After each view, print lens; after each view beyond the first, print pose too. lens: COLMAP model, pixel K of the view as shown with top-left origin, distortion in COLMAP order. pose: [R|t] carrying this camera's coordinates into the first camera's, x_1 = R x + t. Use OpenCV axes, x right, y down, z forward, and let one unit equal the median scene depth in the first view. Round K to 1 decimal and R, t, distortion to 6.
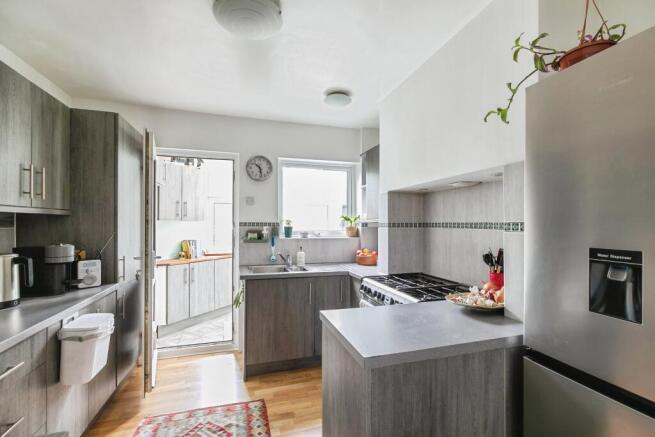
lens RADIAL K [[296.3, 0, 327.4], [0, 296.3, 222.9], [0, 0, 1]] dist [0.001564, -0.000023]
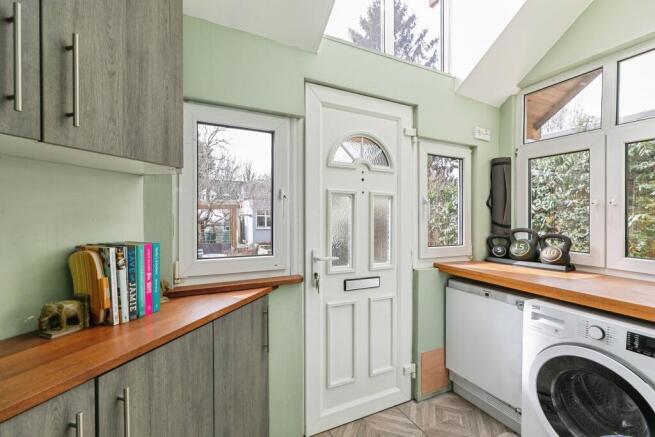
lens RADIAL K [[296.3, 0, 329.1], [0, 296.3, 217.1], [0, 0, 1]] dist [0.001564, -0.000023]
pose [[0.986963, -0.002049, 0.160934, -0.649020], [-0.000535, 0.999872, 0.016009, 0.064031], [-0.160946, -0.015887, 0.986835, 1.467976]]
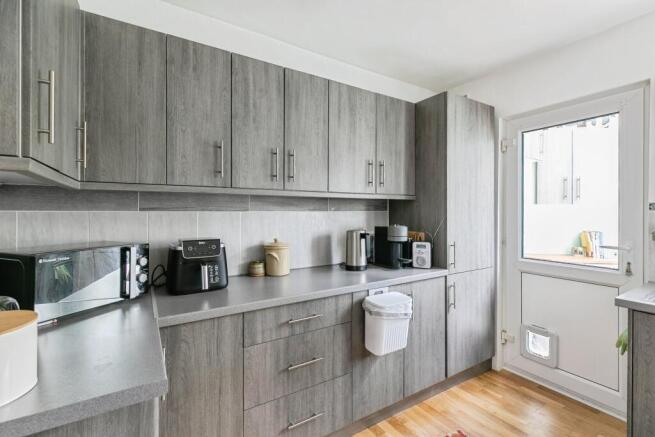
lens RADIAL K [[296.3, 0, 326.4], [0, 296.3, 212.7], [0, 0, 1]] dist [0.001564, -0.000023]
pose [[0.251149, -0.000871, -0.967948, 0.122823], [0.004769, 0.999989, 0.000337, 0.020372], [0.967937, -0.004700, 0.251150, 0.412589]]
